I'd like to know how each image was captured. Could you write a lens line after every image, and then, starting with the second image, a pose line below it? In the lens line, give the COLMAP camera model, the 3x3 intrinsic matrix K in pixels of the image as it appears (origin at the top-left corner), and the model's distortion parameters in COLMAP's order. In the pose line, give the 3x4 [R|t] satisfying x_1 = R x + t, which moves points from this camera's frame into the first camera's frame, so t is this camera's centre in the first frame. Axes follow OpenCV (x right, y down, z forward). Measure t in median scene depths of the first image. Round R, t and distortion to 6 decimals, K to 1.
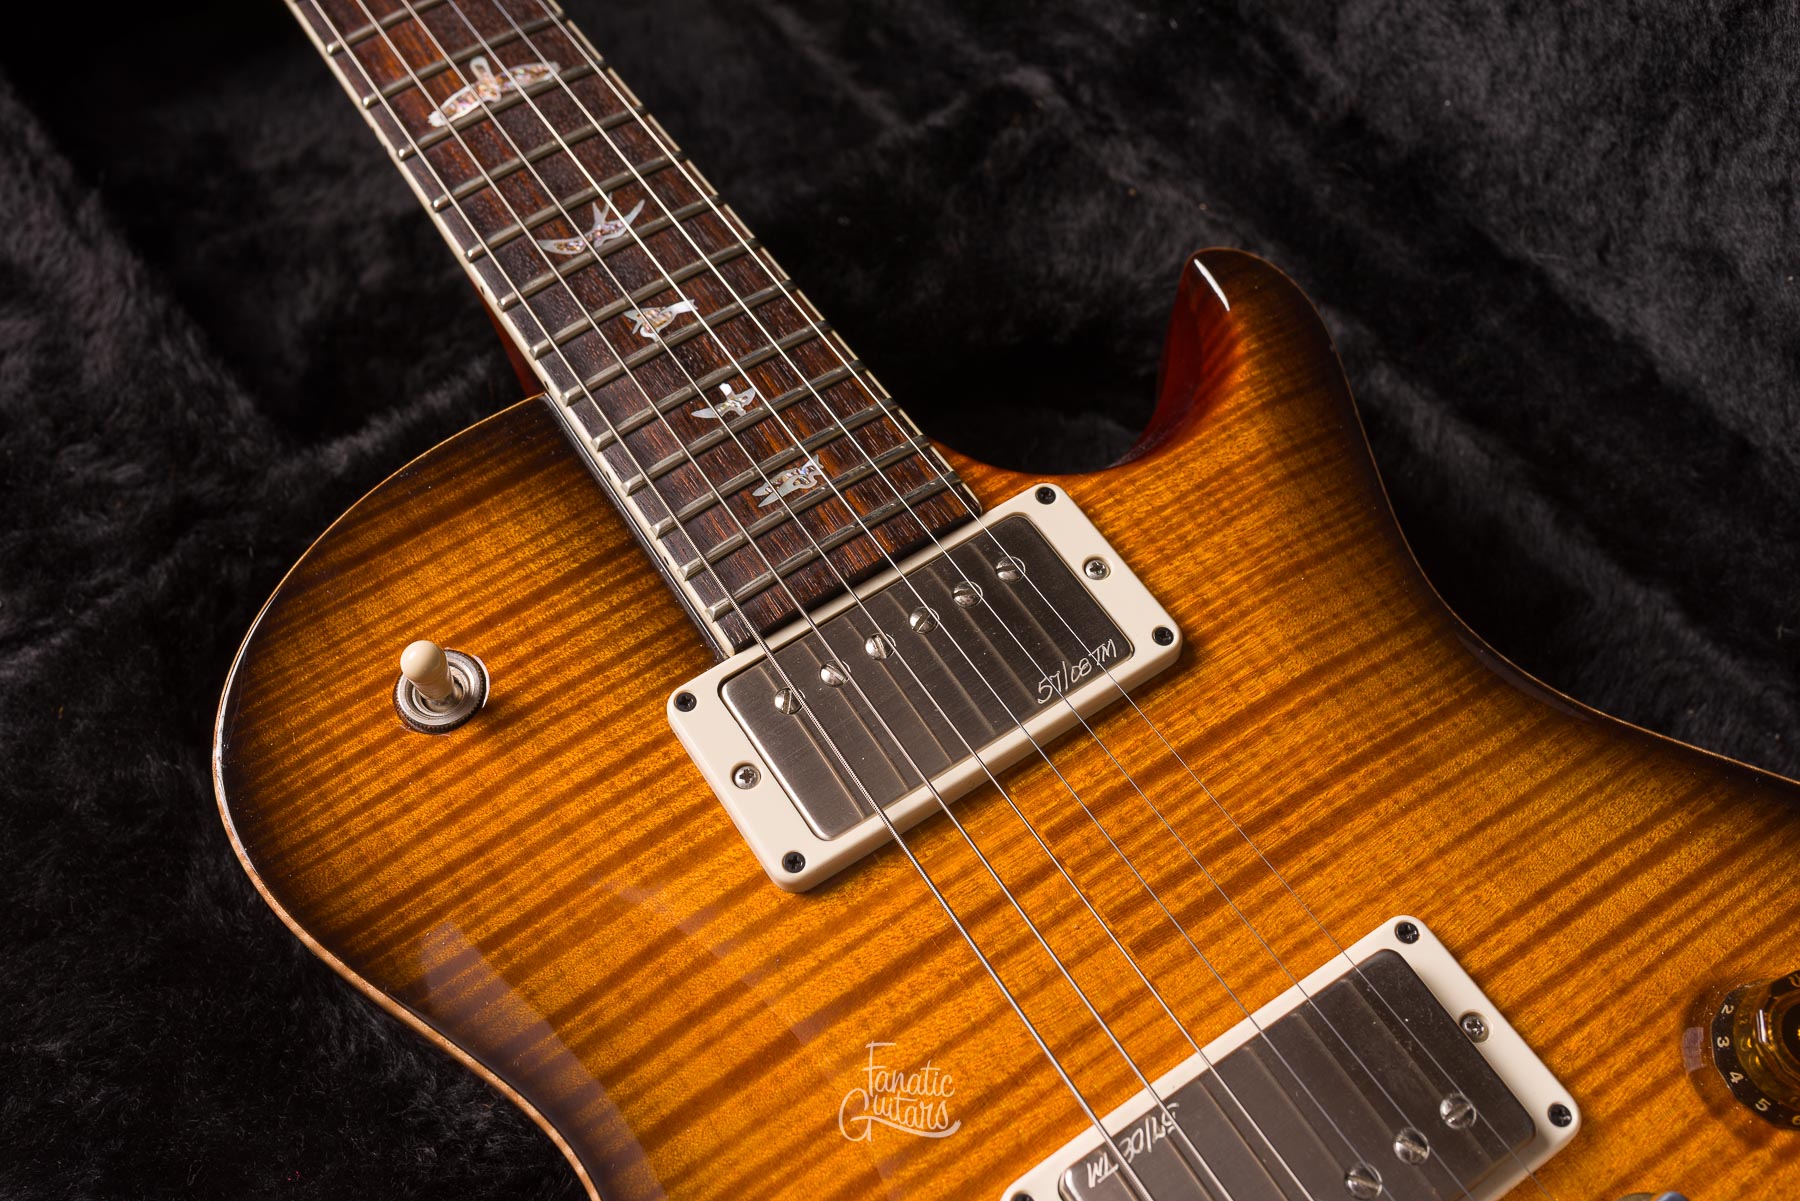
lens RADIAL K [[1795.3, 0, 900.0], [0, 1795.3, 600.5], [0, 0, 1]] dist [-0.000923, -0.009395]
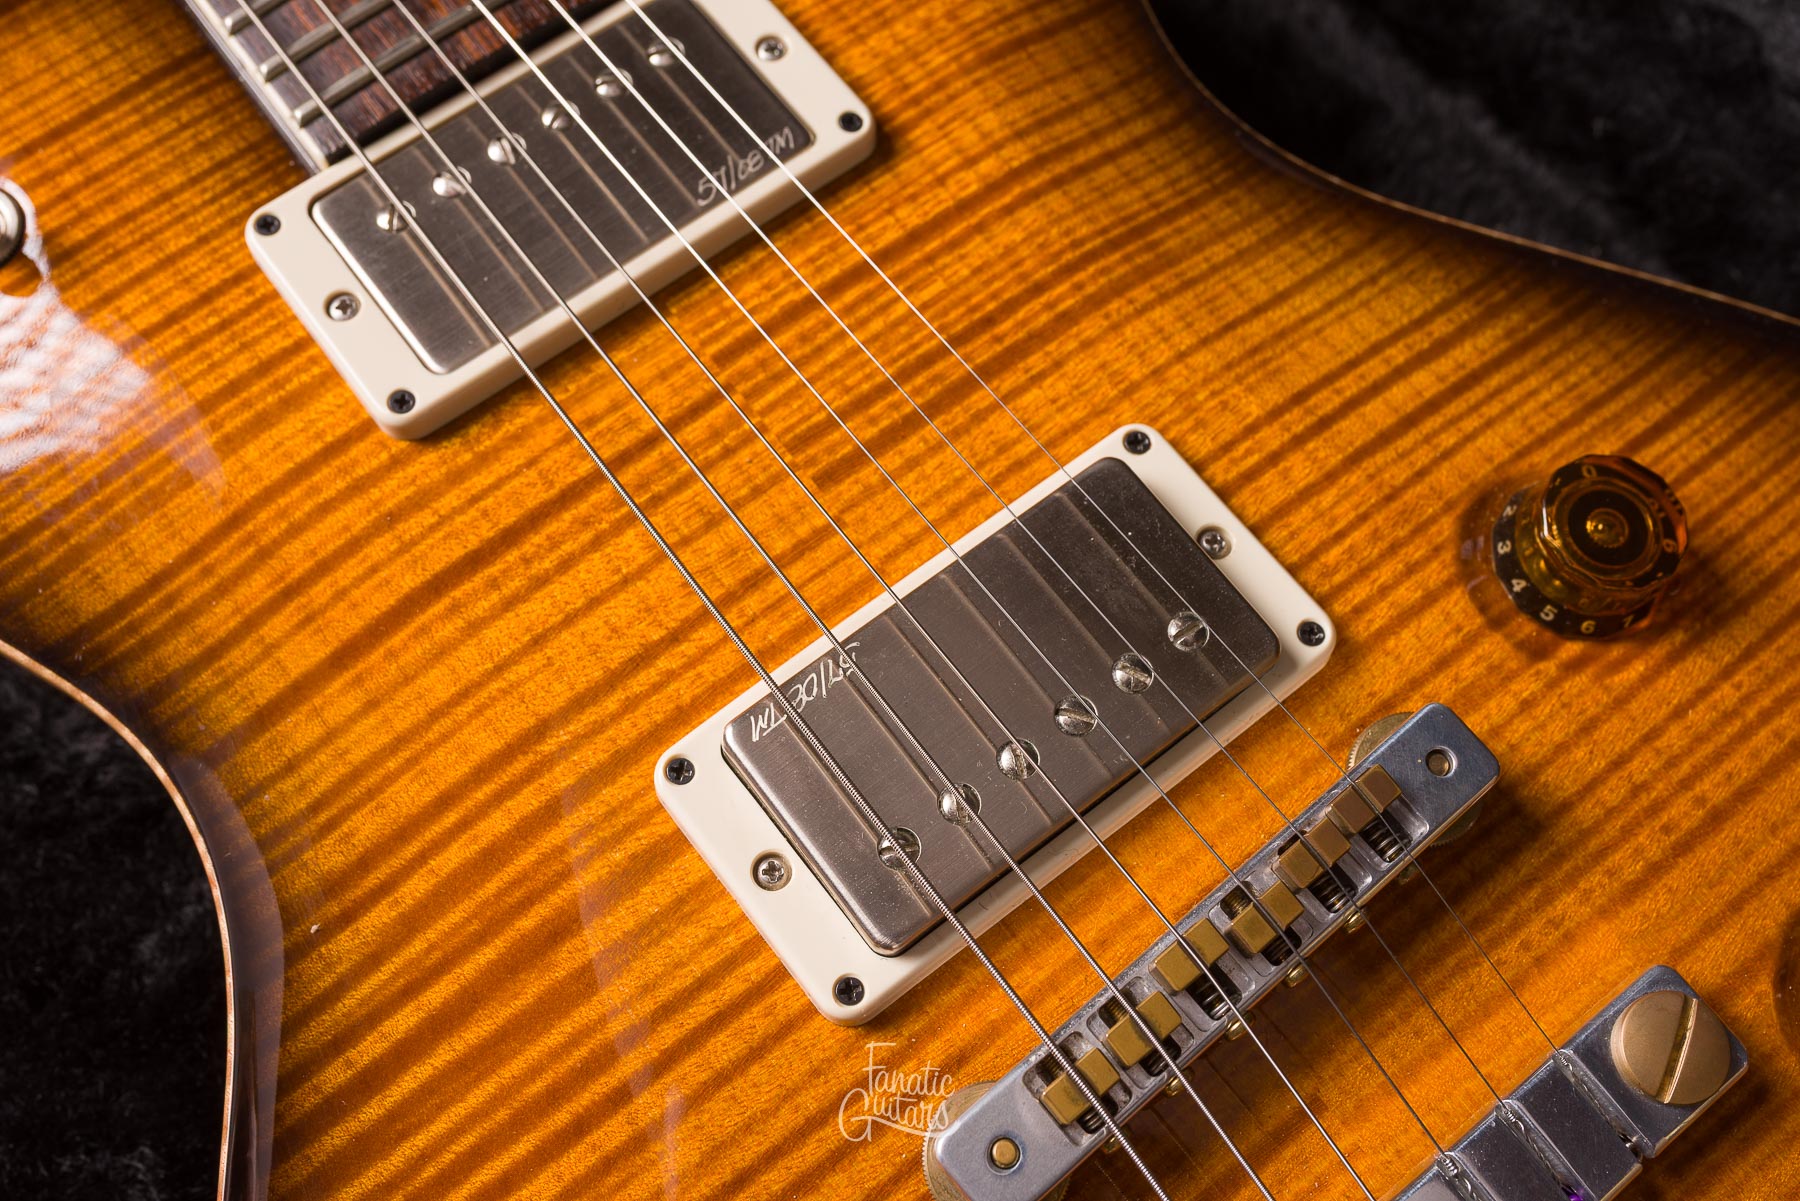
lens RADIAL K [[1840.4, 0, 900.0], [0, 1840.4, 600.5], [0, 0, 1]] dist [-0.004026, 0.011559]
pose [[0.997098, -0.059503, 0.047487, 0.117578], [0.052692, 0.989625, 0.133665, 0.128312], [-0.054948, -0.130775, 0.989888, 0.130083]]
